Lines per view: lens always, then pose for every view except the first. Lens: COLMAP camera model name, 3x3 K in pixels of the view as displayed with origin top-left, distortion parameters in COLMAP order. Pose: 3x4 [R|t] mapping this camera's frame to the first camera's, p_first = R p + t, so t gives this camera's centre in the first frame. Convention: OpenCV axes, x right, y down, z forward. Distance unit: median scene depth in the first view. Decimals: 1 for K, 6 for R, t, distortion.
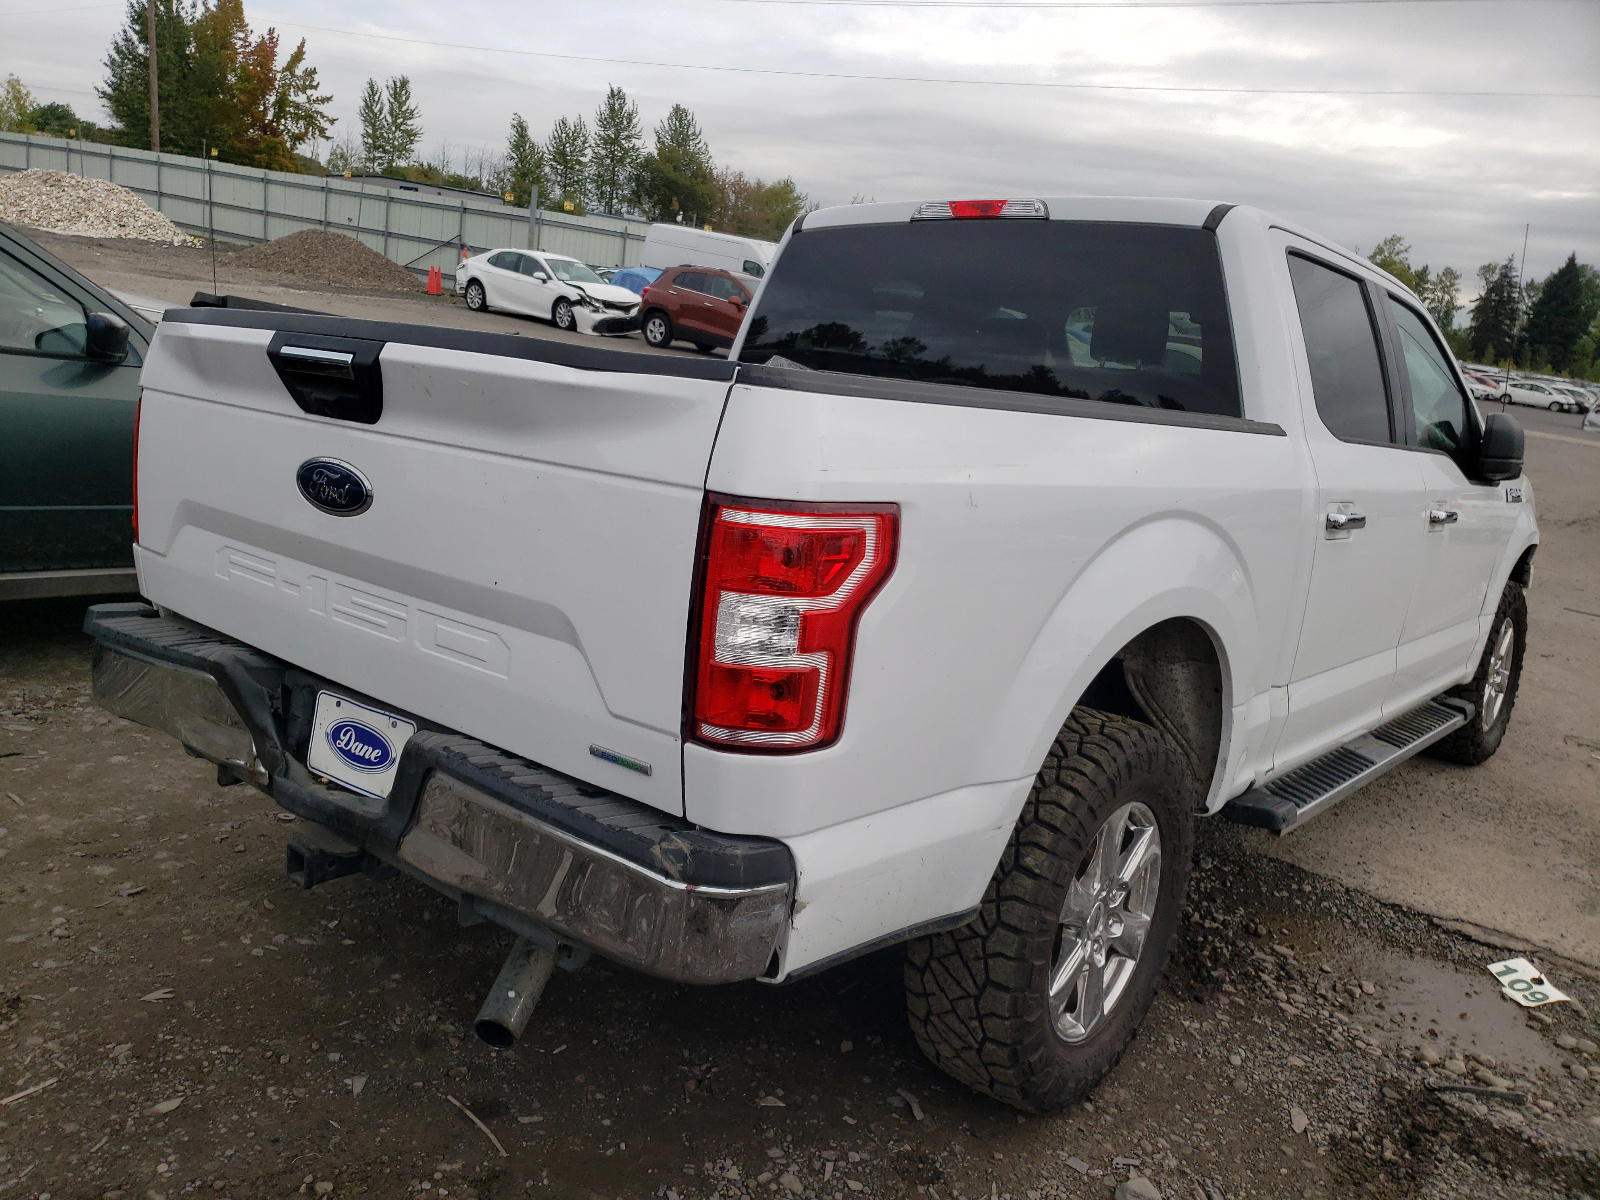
lens RADIAL K [[1311.7, 0, 800.0], [0, 1311.7, 600.0], [0, 0, 1]] dist [0.000601, 0.001999]
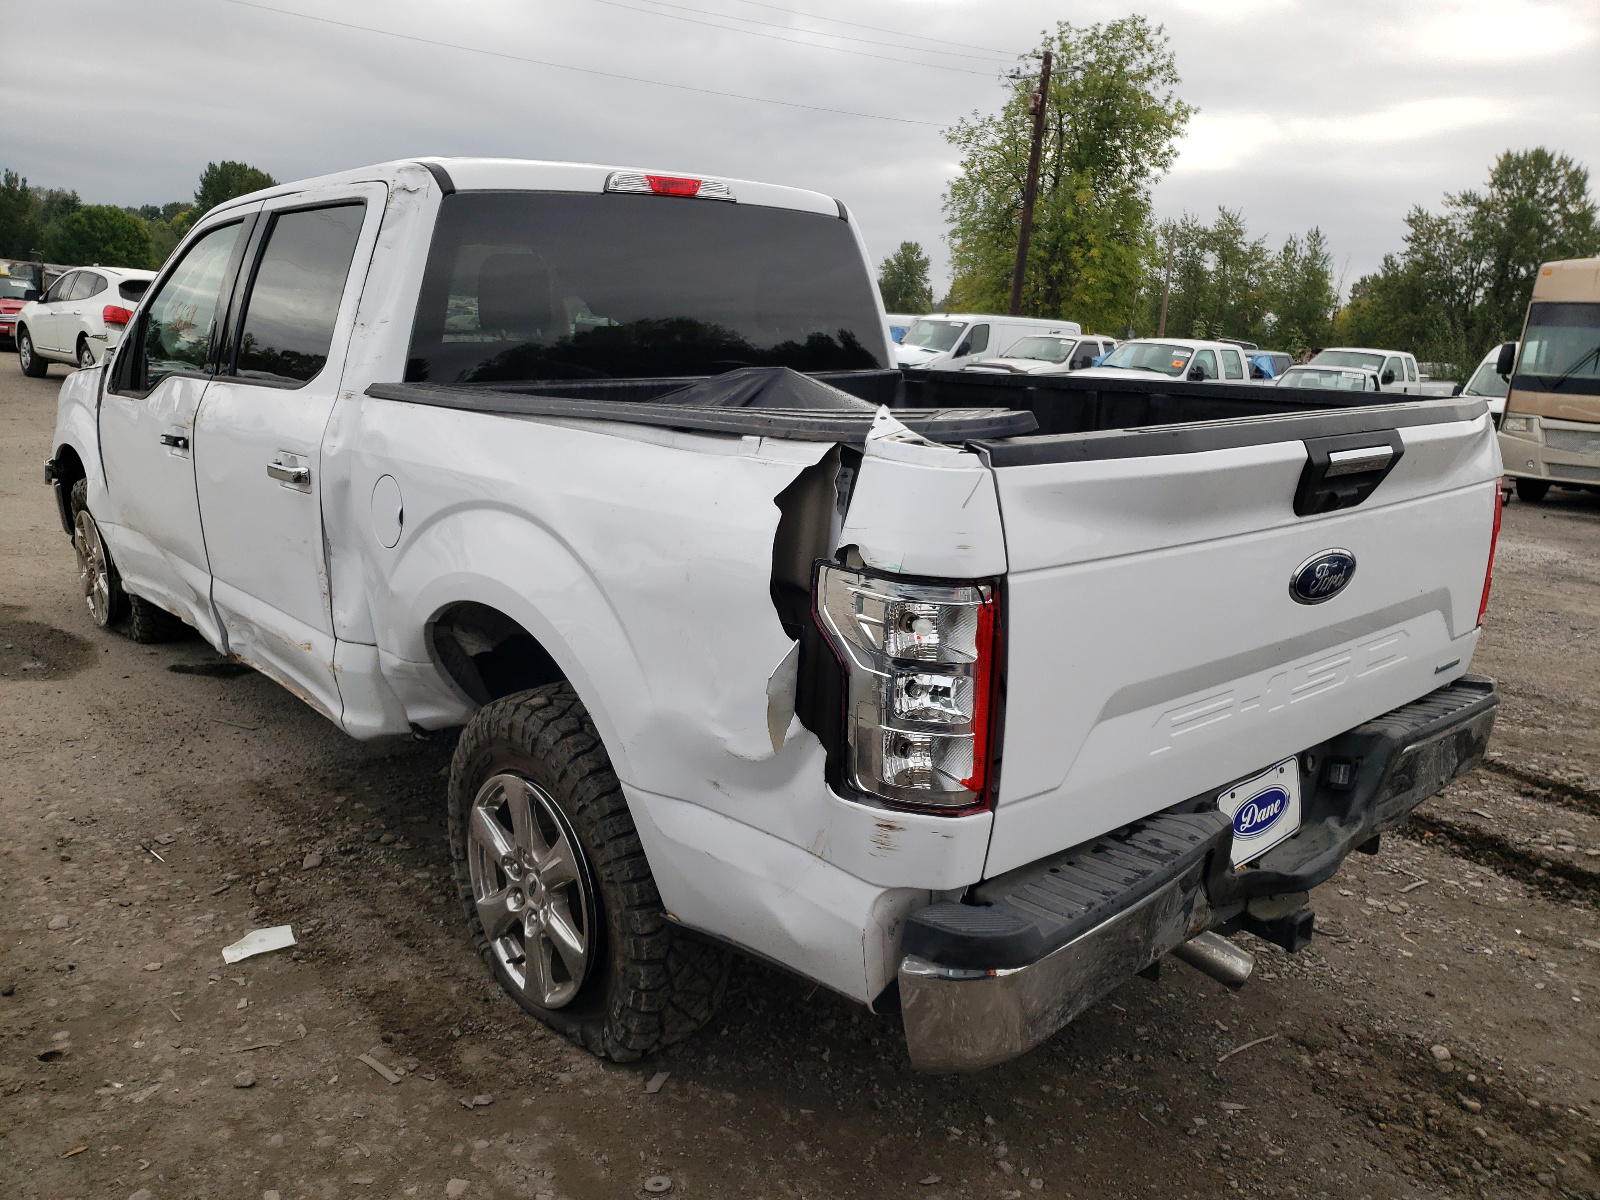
lens RADIAL K [[1262.0, 0, 800.0], [0, 1262.0, 600.0], [0, 0, 1]] dist [0.007369, 0.001586]
pose [[0.142133, -0.311874, 0.939432, -1.283077], [0.158231, 0.944022, 0.289458, -0.399384], [-0.977119, 0.107506, 0.183525, 1.155038]]
